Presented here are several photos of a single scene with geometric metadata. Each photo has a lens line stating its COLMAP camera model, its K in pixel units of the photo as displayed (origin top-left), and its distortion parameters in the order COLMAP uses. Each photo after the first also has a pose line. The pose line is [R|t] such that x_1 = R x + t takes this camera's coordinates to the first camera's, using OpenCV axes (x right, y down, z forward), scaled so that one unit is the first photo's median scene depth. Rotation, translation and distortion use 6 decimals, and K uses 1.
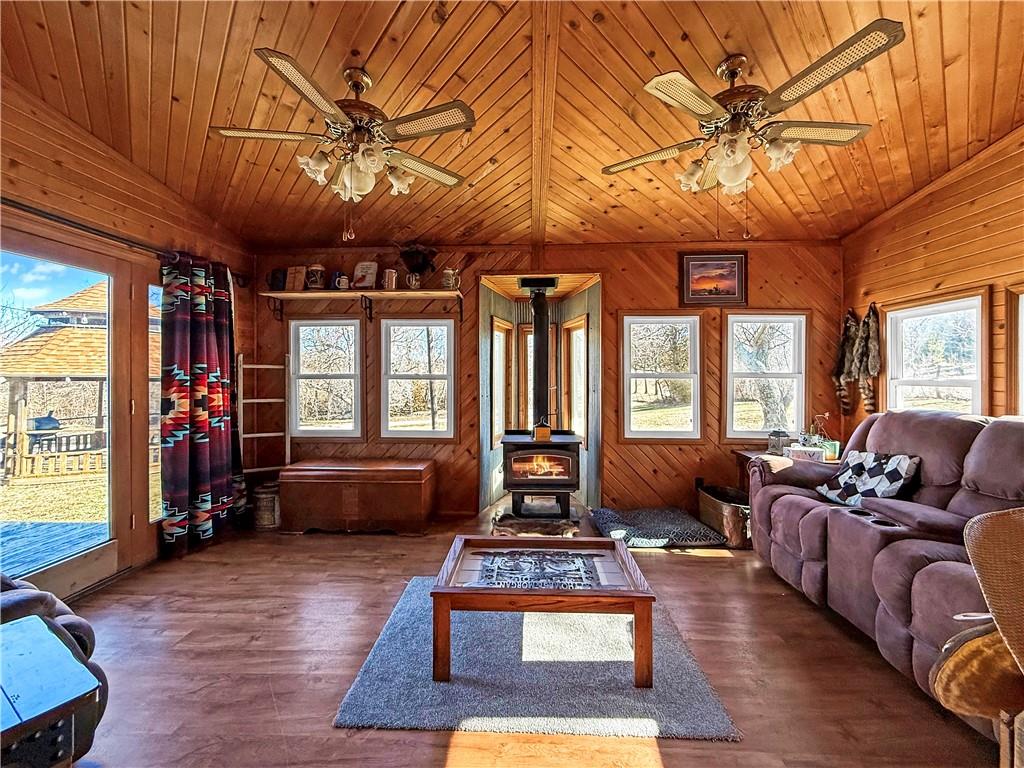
lens RADIAL K [[405.3, 0, 516.2], [0, 405.3, 369.8], [0, 0, 1]] dist [0.000567, -0.000153]
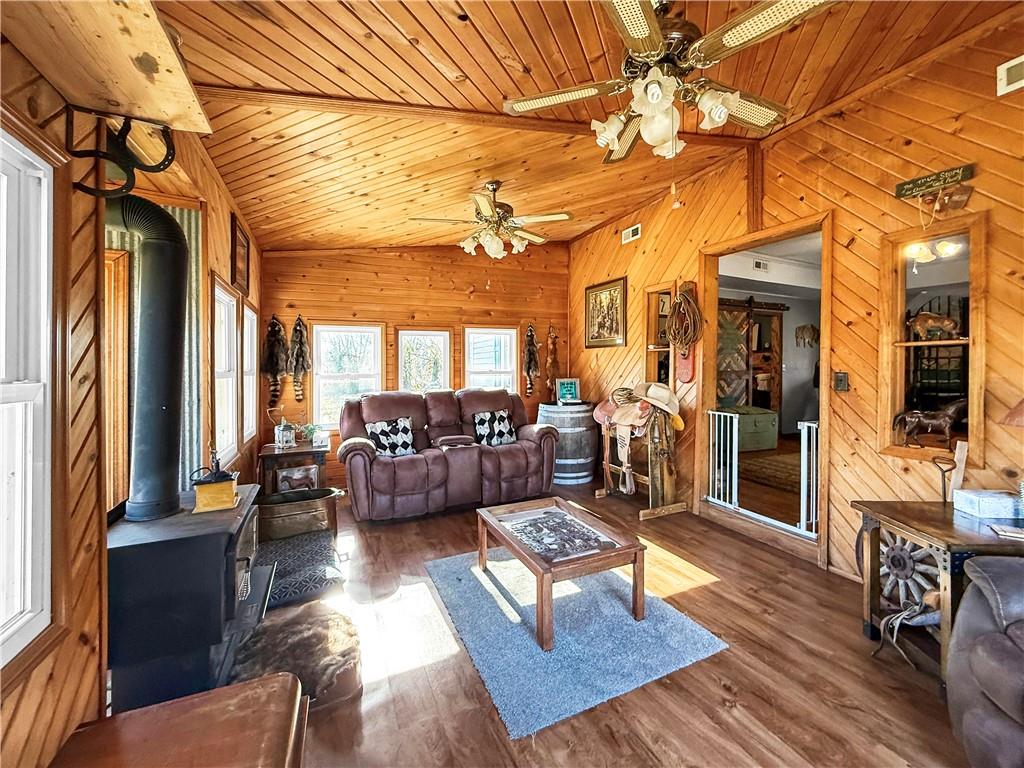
lens RADIAL K [[416.3, 0, 510.3], [0, 416.3, 379.7], [0, 0, 1]] dist [-0.000082, -0.000189]
pose [[-0.434959, -0.018565, 0.900259, -0.564773], [-0.004331, 0.999819, 0.018525, 0.010200], [-0.900440, 0.004159, -0.434960, 0.936519]]
